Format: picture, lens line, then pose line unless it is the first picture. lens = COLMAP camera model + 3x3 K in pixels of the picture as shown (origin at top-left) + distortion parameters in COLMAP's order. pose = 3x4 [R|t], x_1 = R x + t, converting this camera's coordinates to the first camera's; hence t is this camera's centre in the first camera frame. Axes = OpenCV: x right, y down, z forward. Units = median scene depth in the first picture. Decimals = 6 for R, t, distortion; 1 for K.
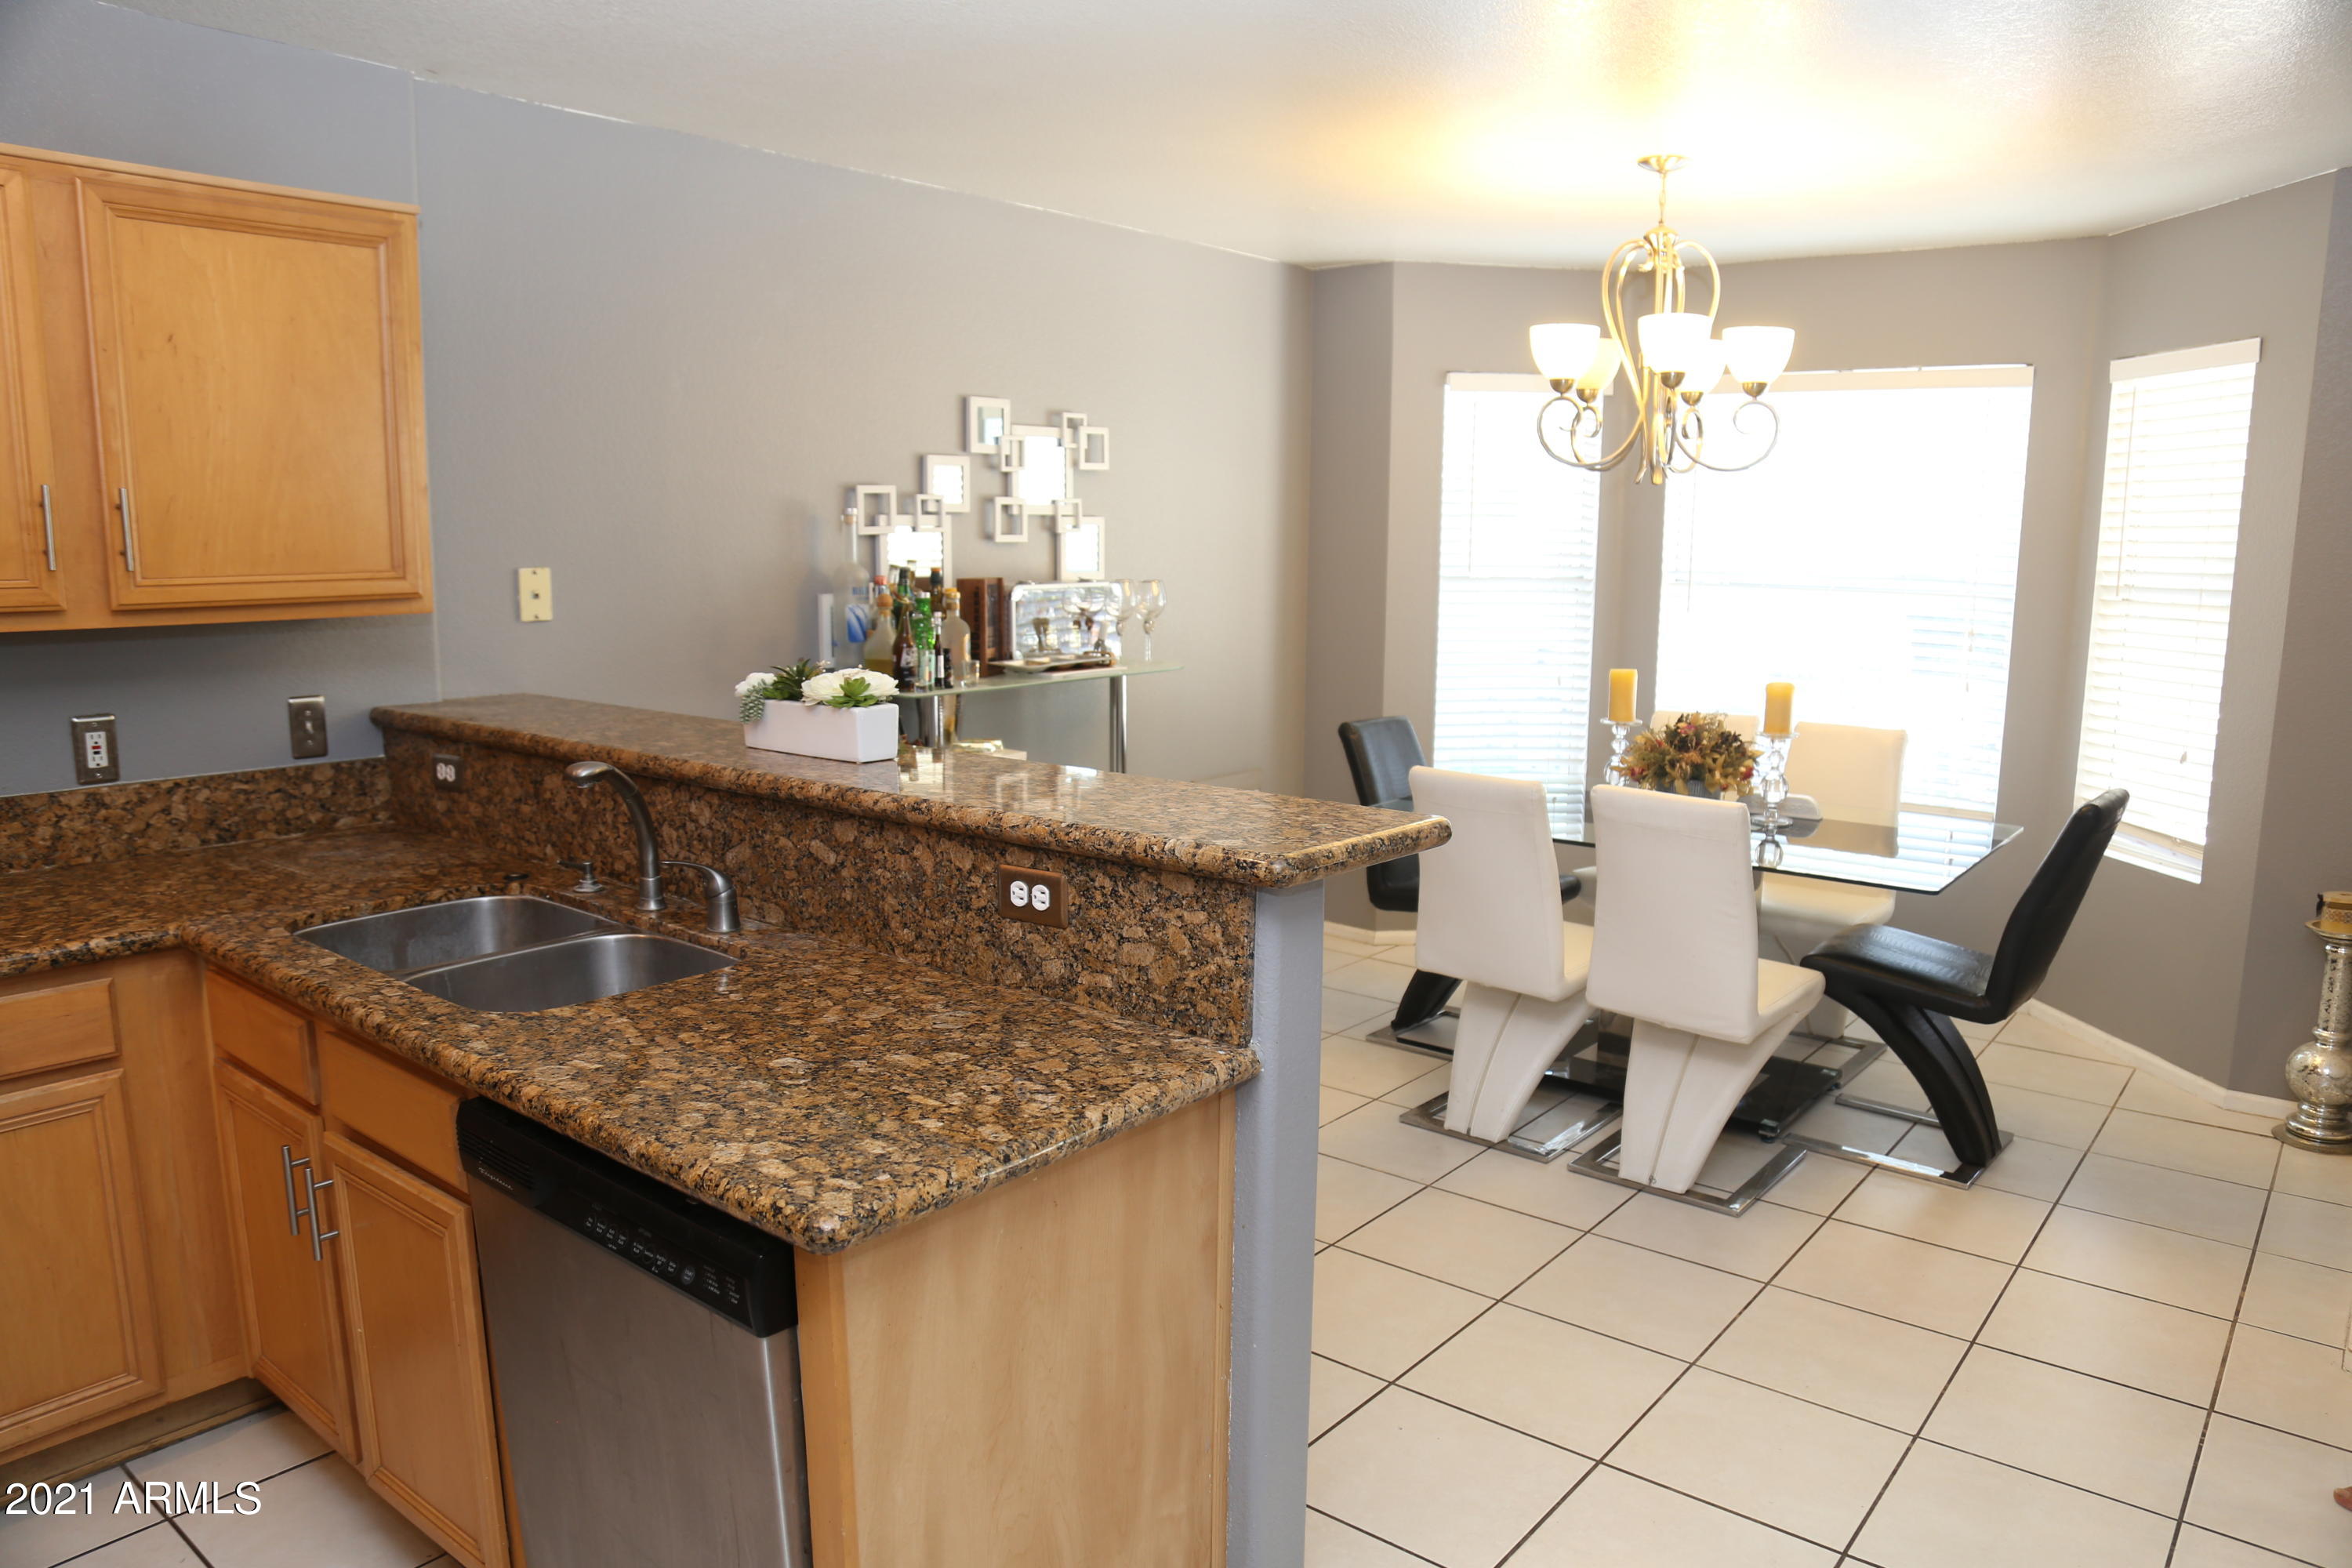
lens RADIAL K [[1597.9, 0, 1173.0], [0, 1597.9, 802.1], [0, 0, 1]] dist [-0.128333, 0.069303]
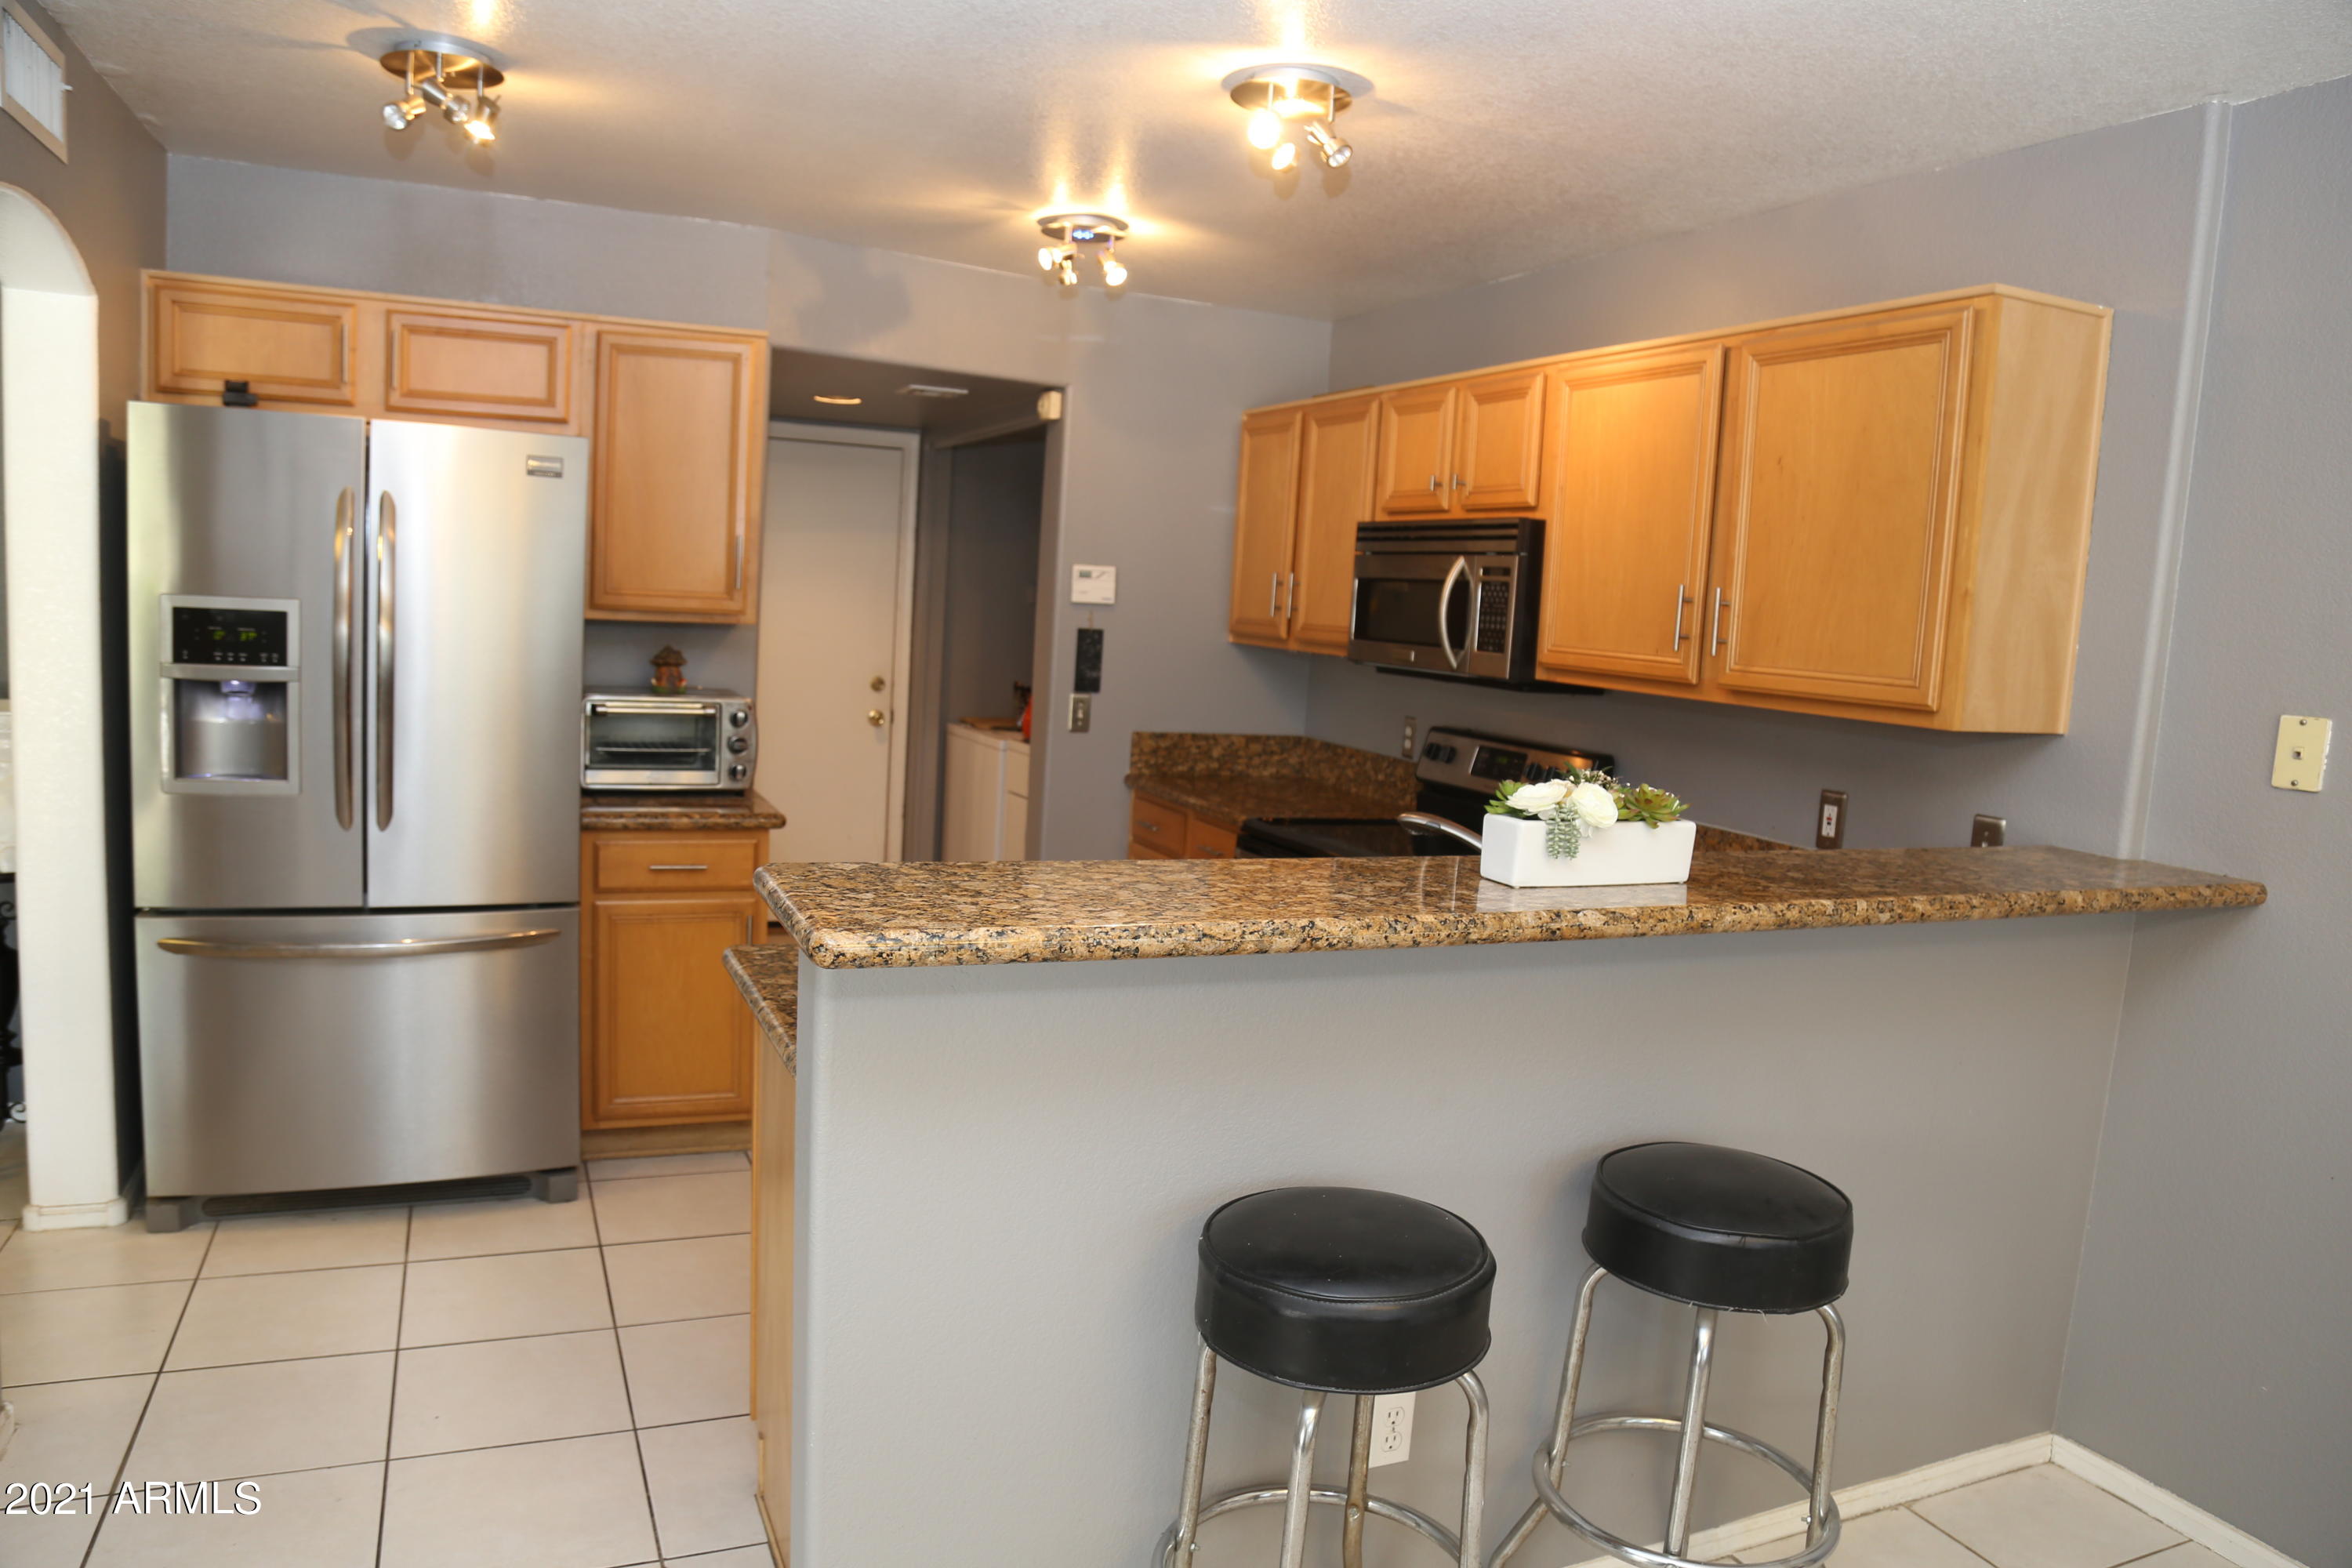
lens RADIAL K [[1597.9, 0, 1173.0], [0, 1597.9, 802.1], [0, 0, 1]] dist [-0.128333, 0.069303]
pose [[-0.447314, 0.083282, -0.890491, 0.492041], [-0.206645, 0.959091, 0.193500, -0.152297], [0.870177, 0.270570, -0.411805, 0.921458]]
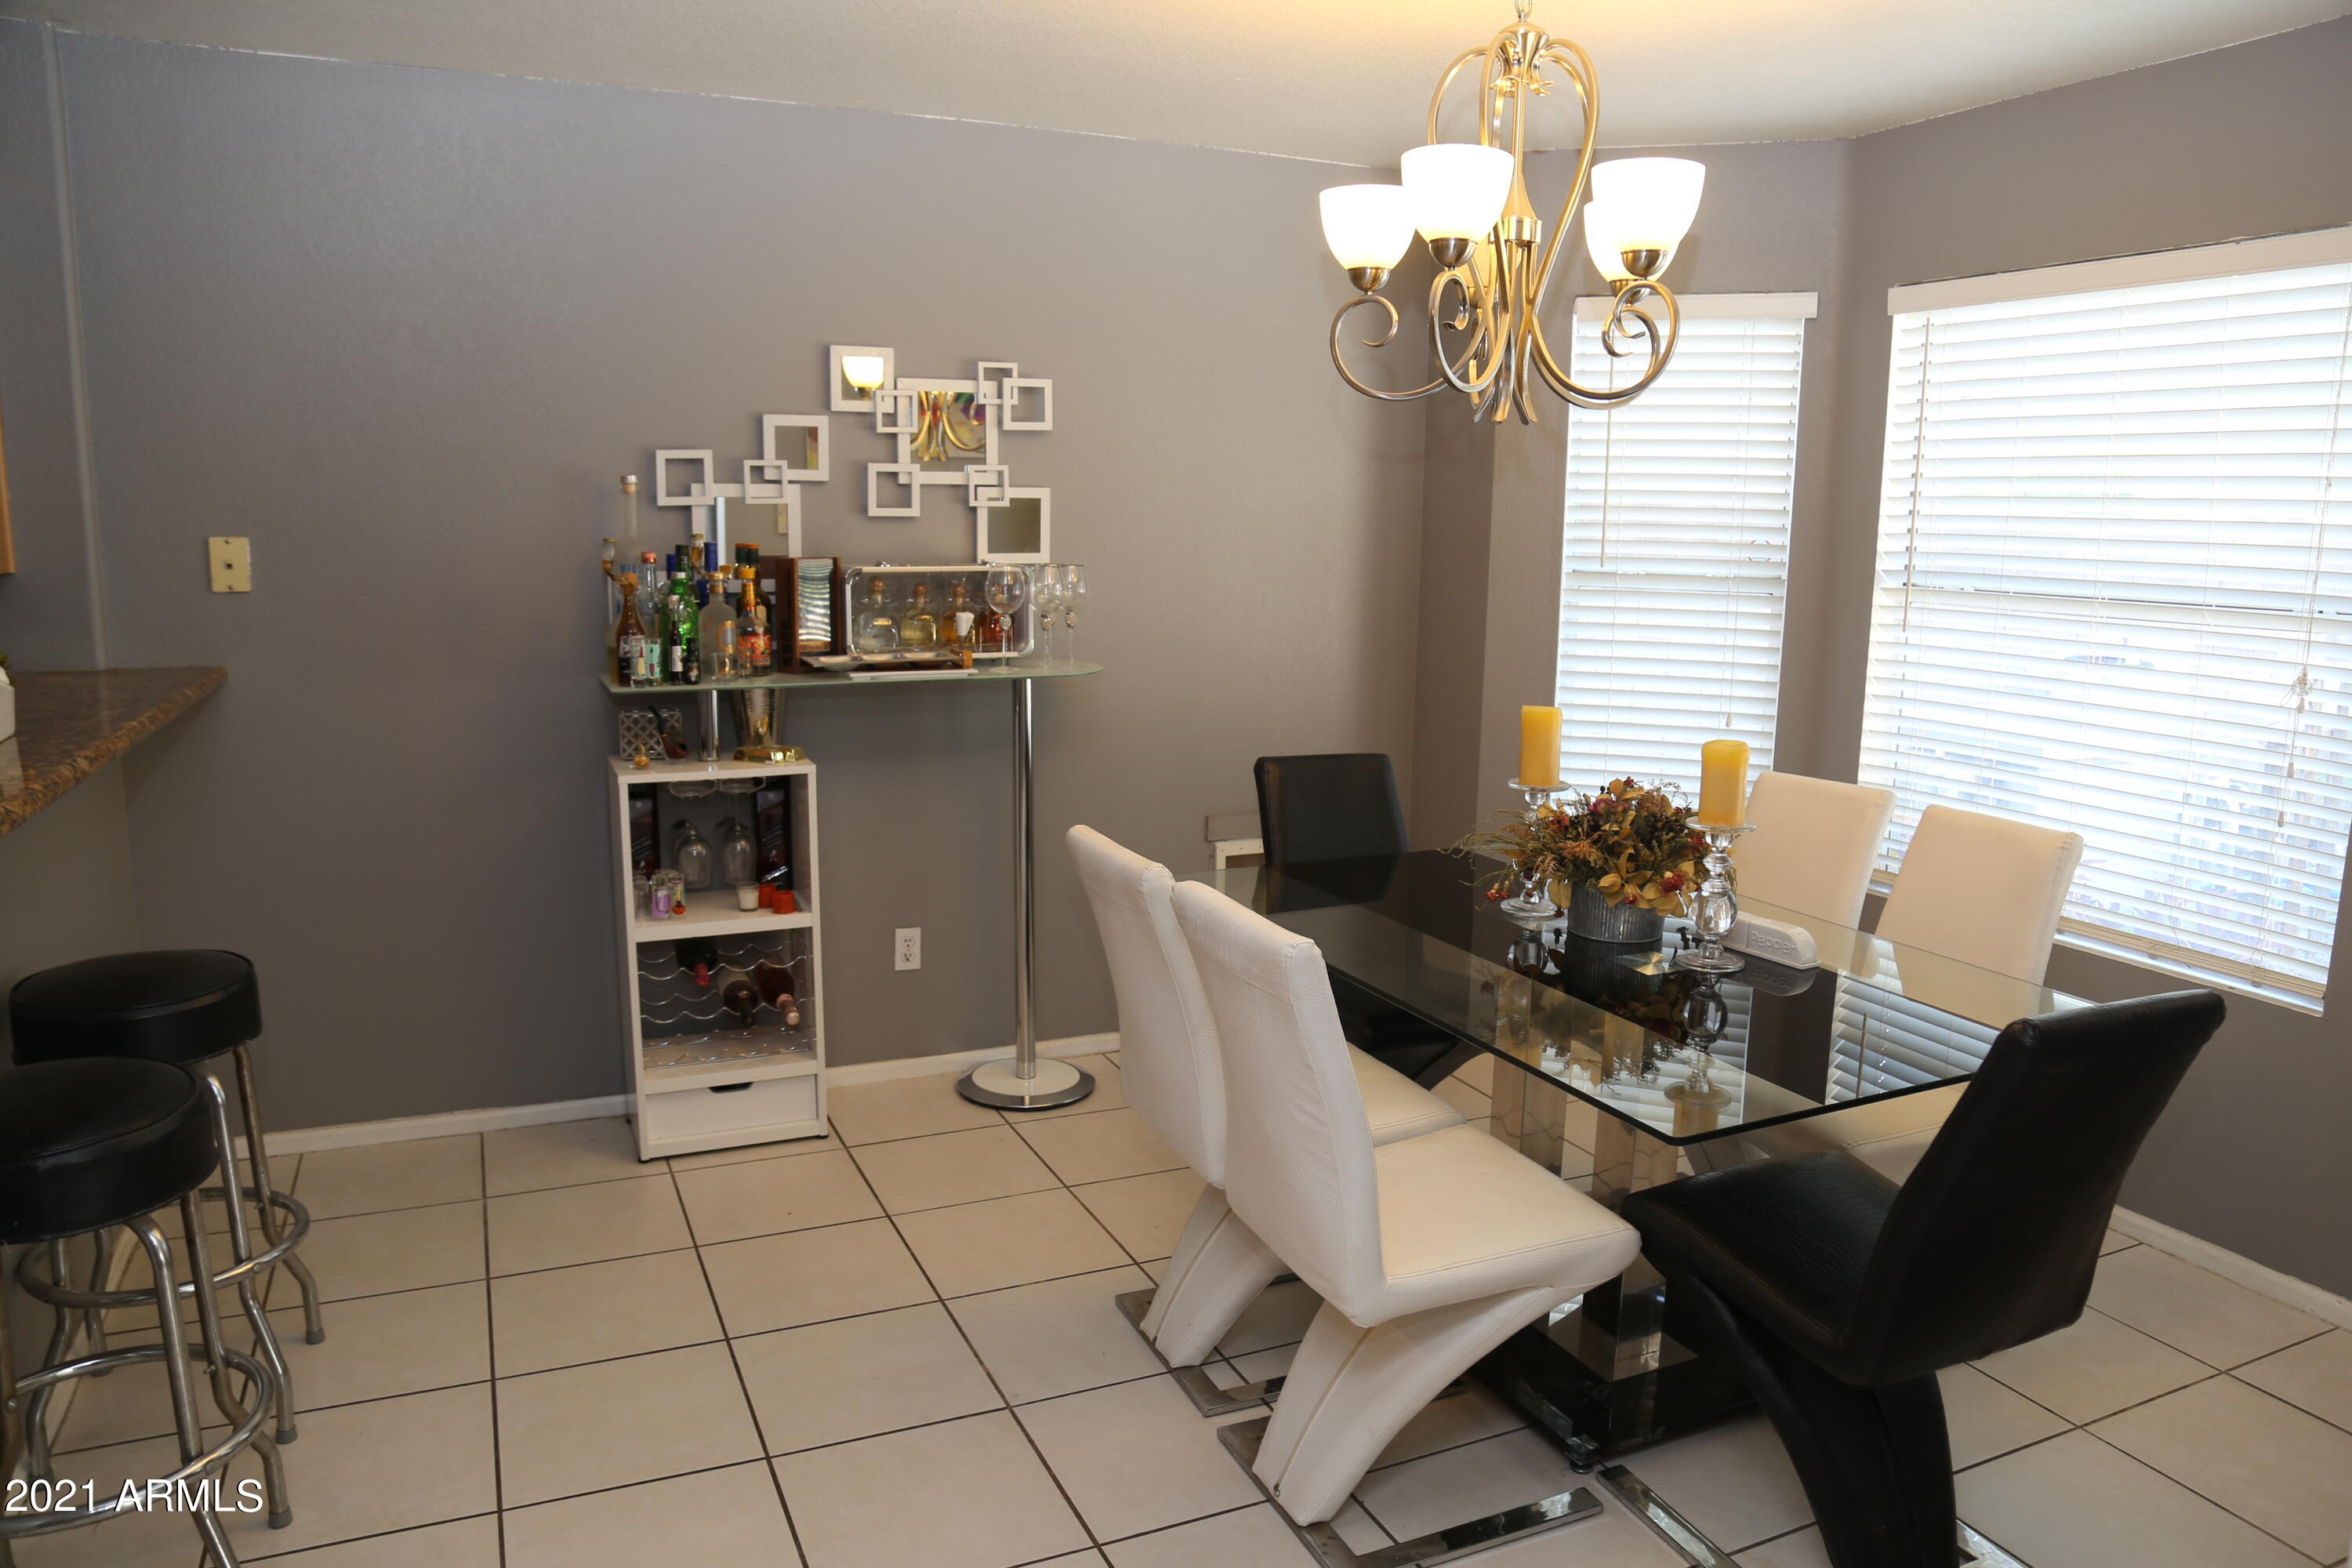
lens RADIAL K [[1597.9, 0, 1173.0], [0, 1597.9, 802.1], [0, 0, 1]] dist [-0.128333, 0.069303]
pose [[0.893657, 0.084497, -0.440724, 0.597005], [-0.083633, 0.996266, 0.021423, -0.060774], [0.440889, 0.017714, 0.897387, 0.446001]]
